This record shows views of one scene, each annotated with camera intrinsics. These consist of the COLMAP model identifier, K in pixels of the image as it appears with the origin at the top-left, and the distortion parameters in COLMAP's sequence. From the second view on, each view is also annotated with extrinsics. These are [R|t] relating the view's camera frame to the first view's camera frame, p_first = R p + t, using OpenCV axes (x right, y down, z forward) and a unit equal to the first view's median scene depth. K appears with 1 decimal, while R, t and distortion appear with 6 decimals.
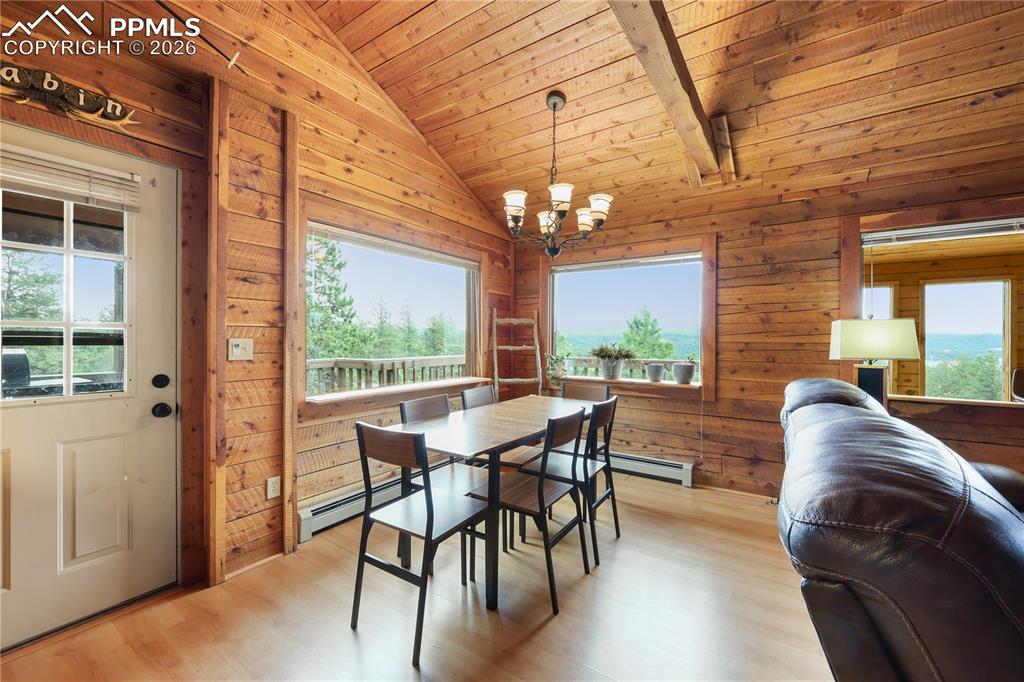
lens RADIAL K [[412.7, 0, 509.5], [0, 412.7, 339.7], [0, 0, 1]] dist [-0.001347, -0.000097]
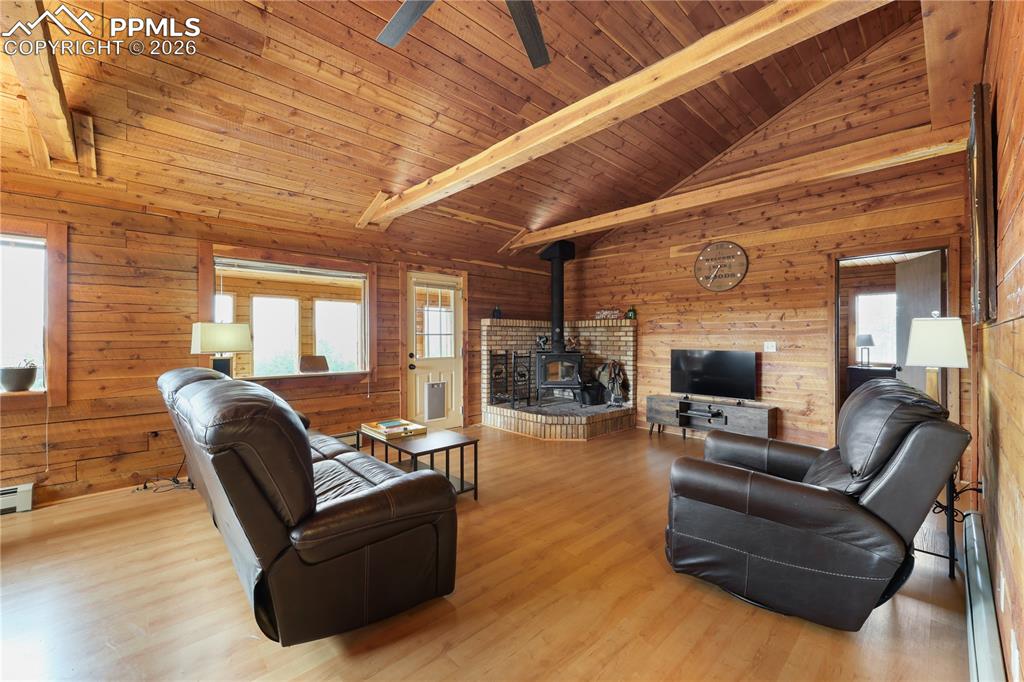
lens RADIAL K [[412.7, 0, 508.0], [0, 412.7, 337.3], [0, 0, 1]] dist [-0.001347, -0.000097]
pose [[0.223053, -0.002525, 0.974803, -0.190986], [0.004105, 0.999990, 0.001650, -0.000248], [-0.974798, 0.003634, 0.223062, -0.178548]]
